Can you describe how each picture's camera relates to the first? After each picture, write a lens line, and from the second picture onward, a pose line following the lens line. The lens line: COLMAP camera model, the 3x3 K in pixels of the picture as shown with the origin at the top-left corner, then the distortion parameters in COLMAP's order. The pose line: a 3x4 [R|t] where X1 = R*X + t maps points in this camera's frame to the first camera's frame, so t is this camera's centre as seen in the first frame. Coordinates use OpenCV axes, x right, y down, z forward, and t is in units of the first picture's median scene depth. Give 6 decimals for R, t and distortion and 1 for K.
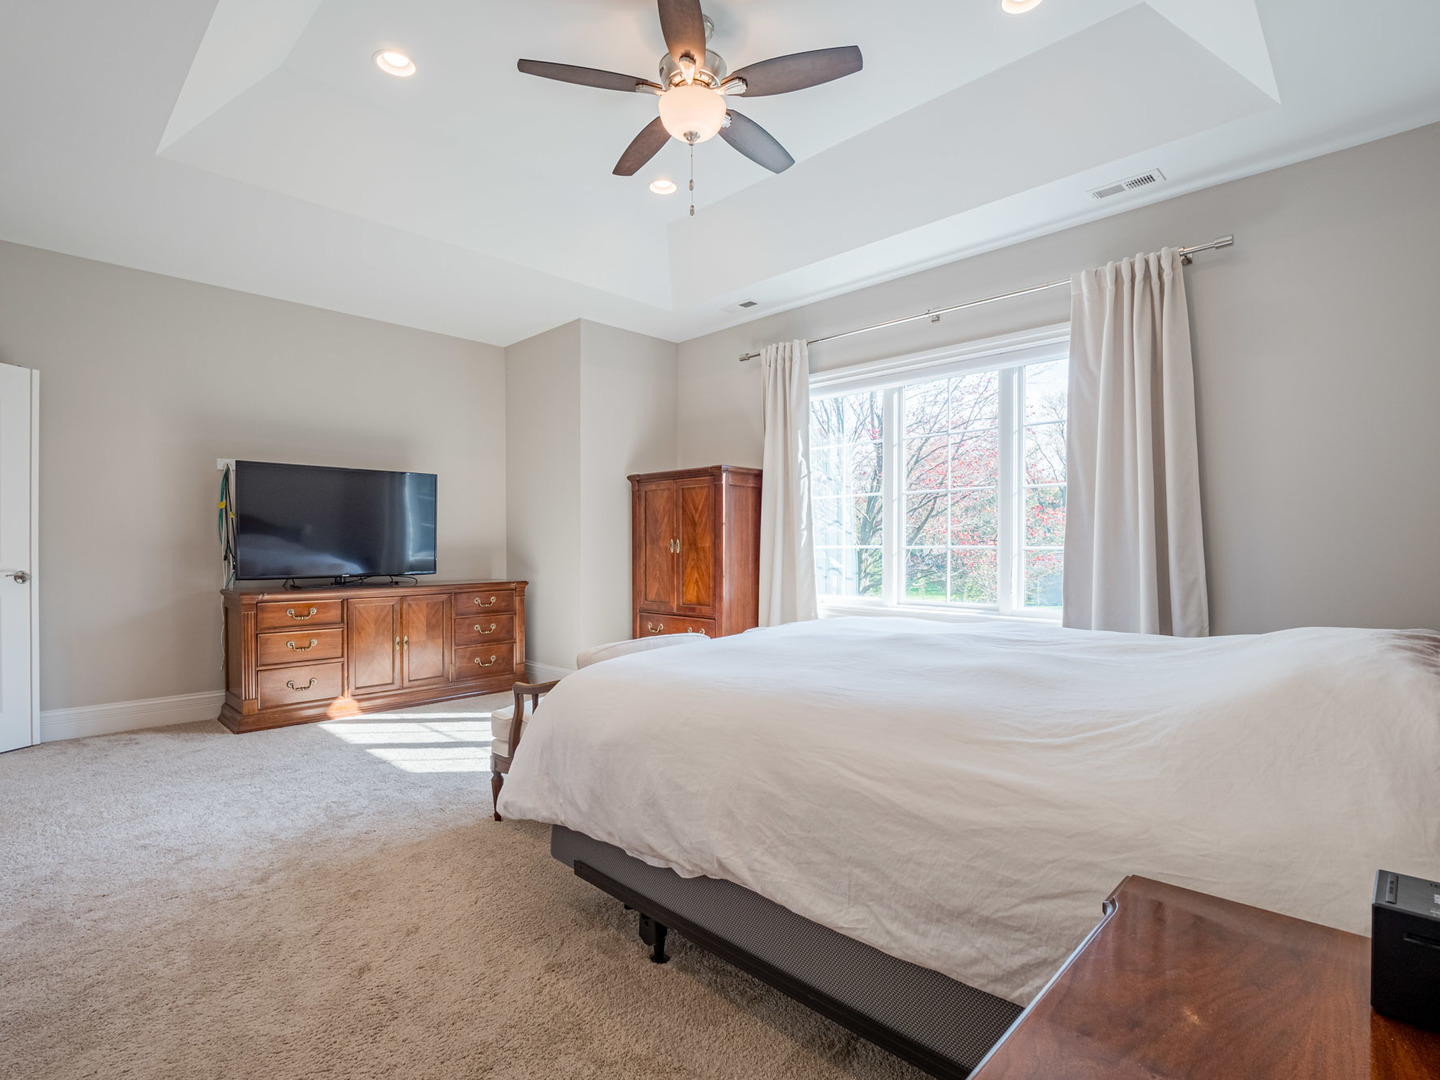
lens RADIAL K [[705.4, 0, 720.0], [0, 705.4, 540.0], [0, 0, 1]] dist [-0.004175, -0.001938]
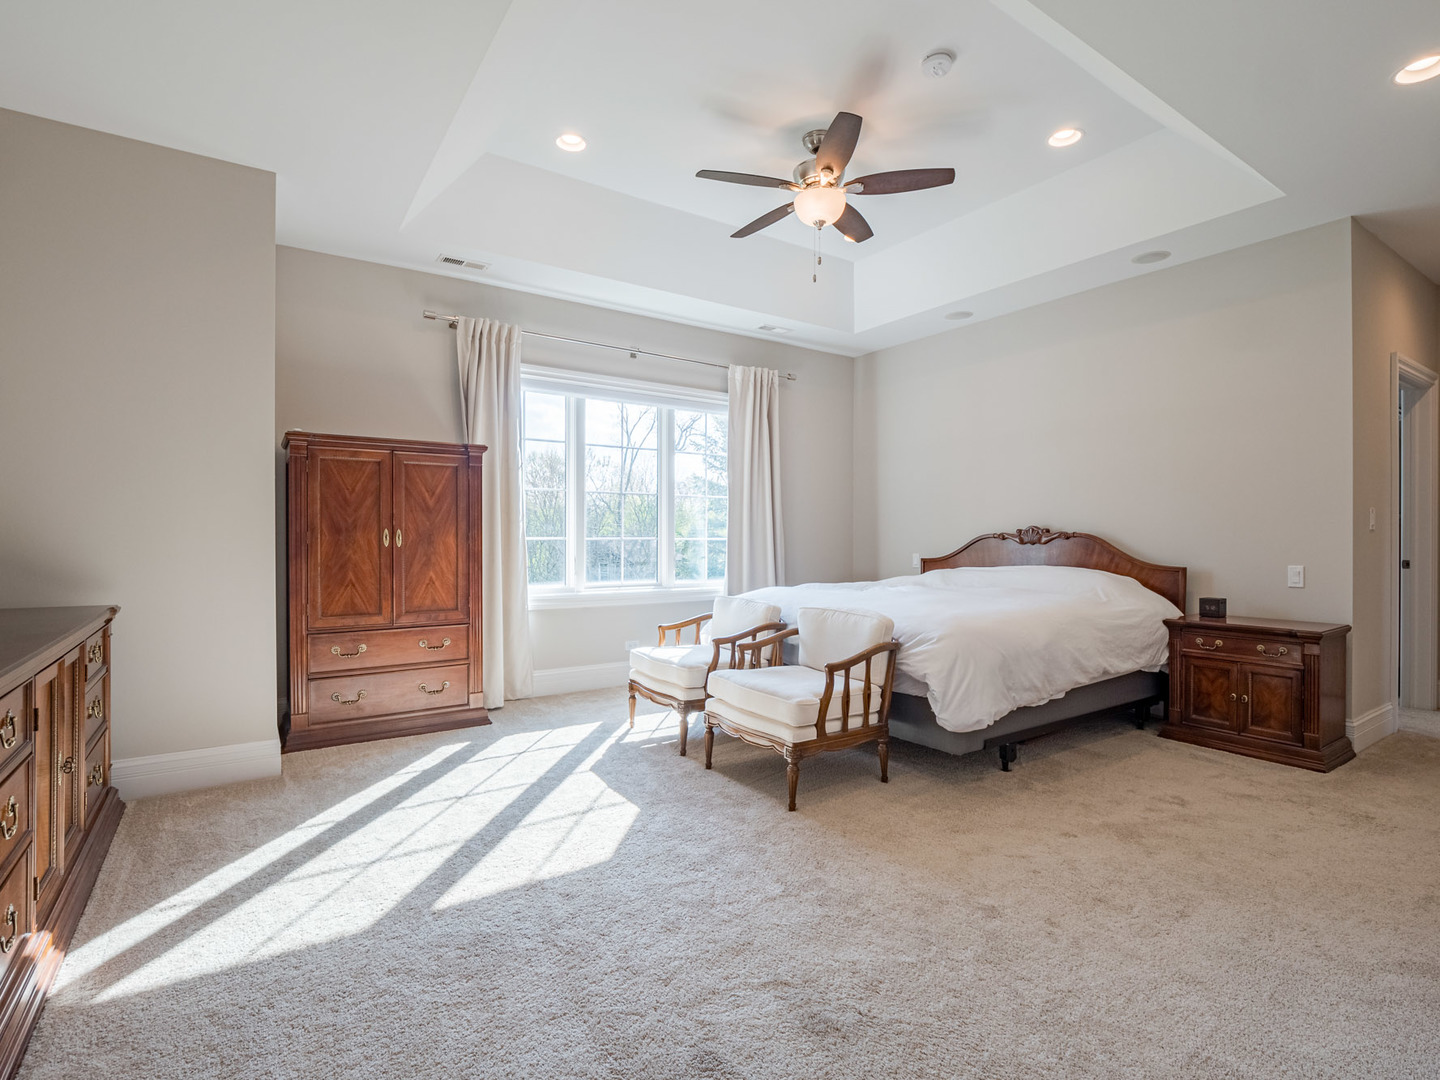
lens RADIAL K [[705.4, 0, 720.0], [0, 705.4, 540.0], [0, 0, 1]] dist [-0.004175, -0.001938]
pose [[0.204703, -0.001058, 0.978824, -0.855737], [-0.011301, 0.999930, 0.003444, 0.004962], [-0.978759, -0.011766, 0.204676, 0.579366]]
